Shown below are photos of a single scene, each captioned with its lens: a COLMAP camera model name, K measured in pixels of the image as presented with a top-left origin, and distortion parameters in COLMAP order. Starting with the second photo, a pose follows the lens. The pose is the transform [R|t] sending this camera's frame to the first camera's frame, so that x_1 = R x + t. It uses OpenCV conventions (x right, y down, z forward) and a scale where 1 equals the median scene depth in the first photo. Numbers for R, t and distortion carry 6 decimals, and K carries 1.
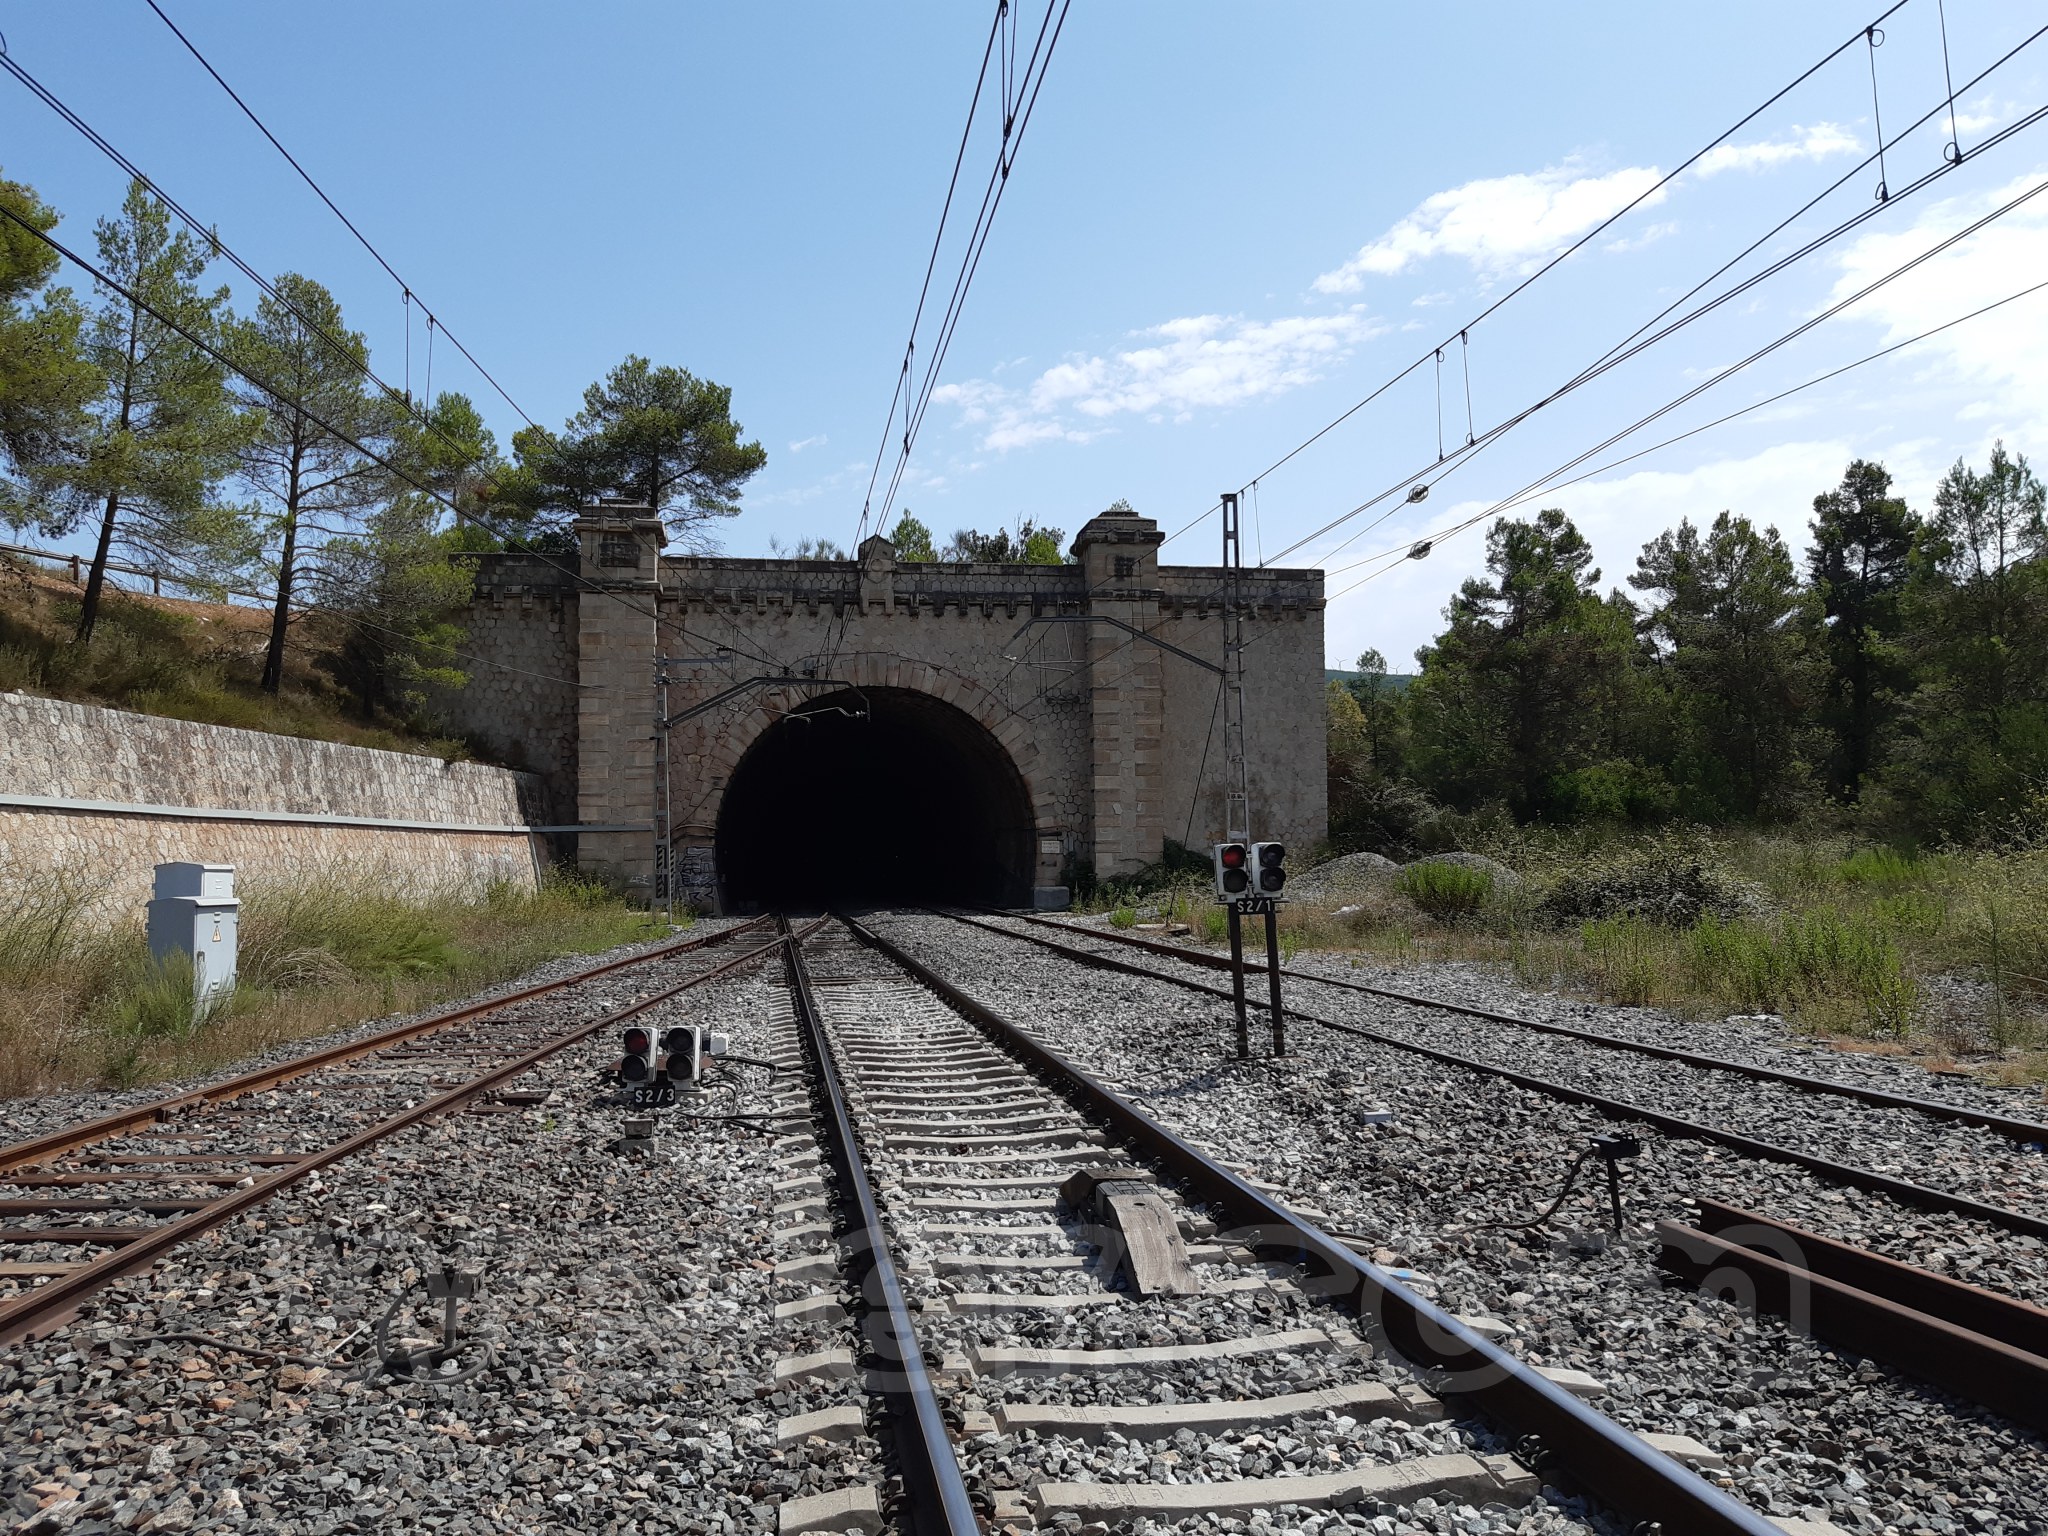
lens RADIAL K [[1574.5, 0, 1026.6], [0, 1574.5, 770.3], [0, 0, 1]] dist [-0.000483, -0.004922]
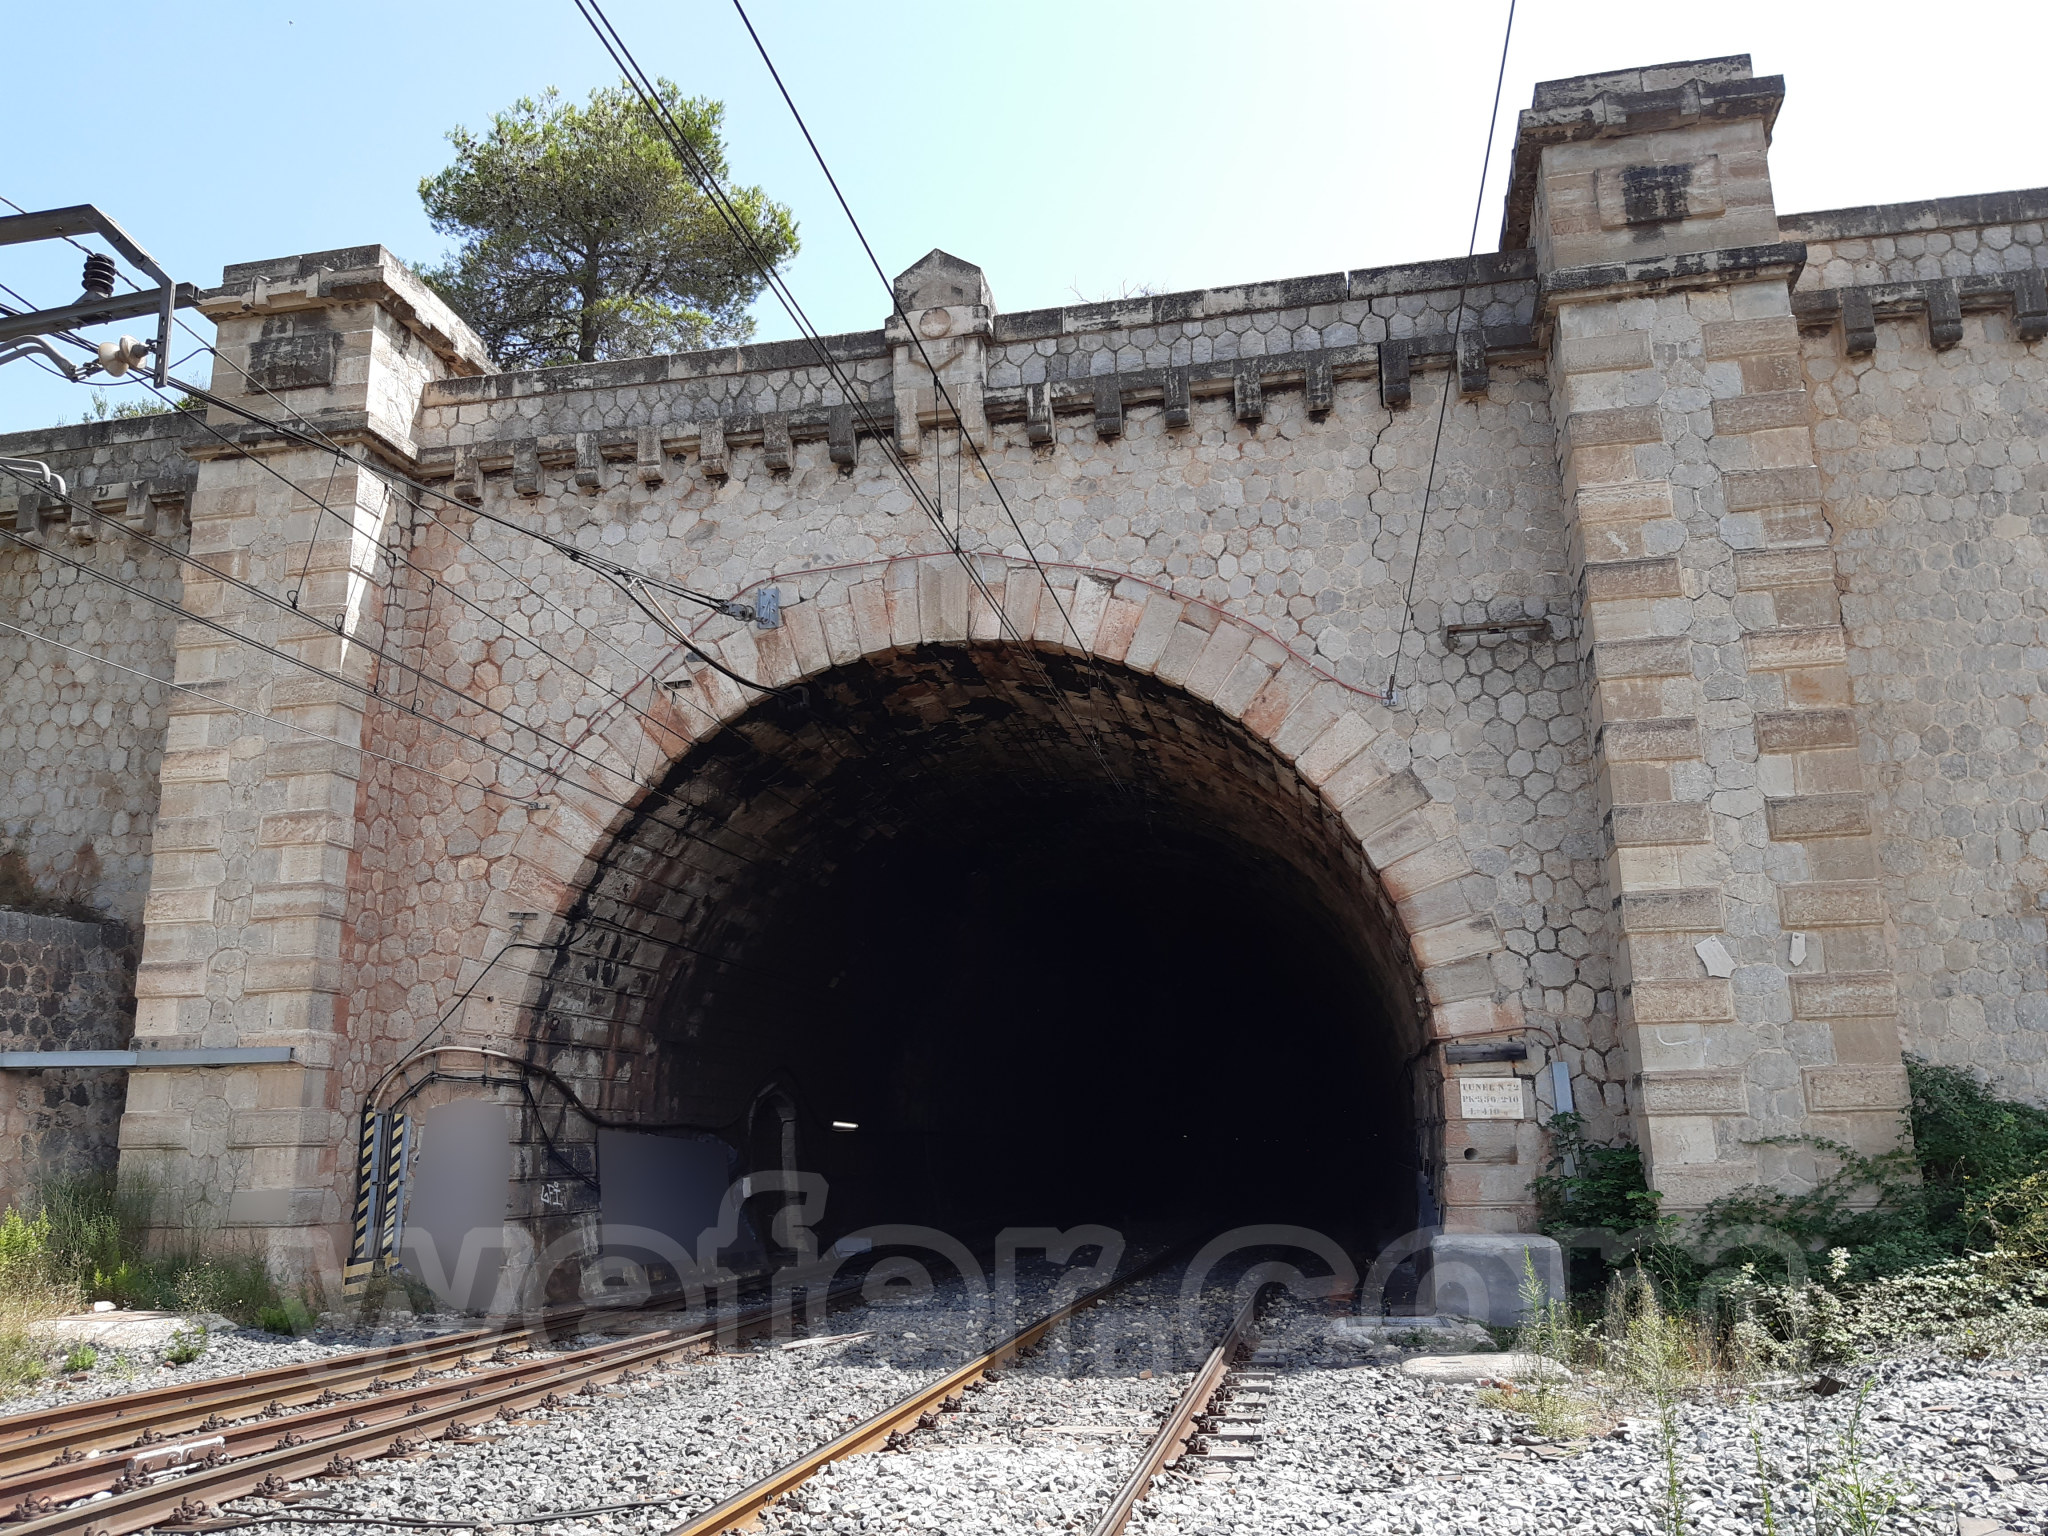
lens RADIAL K [[1574.5, 0, 1012.9], [0, 1574.5, 754.1], [0, 0, 1]] dist [-0.000483, -0.004922]
pose [[0.931339, -0.089534, -0.352975, 0.043054], [0.023616, 0.982113, -0.186806, 0.038185], [0.363386, 0.165644, 0.916795, 0.679039]]
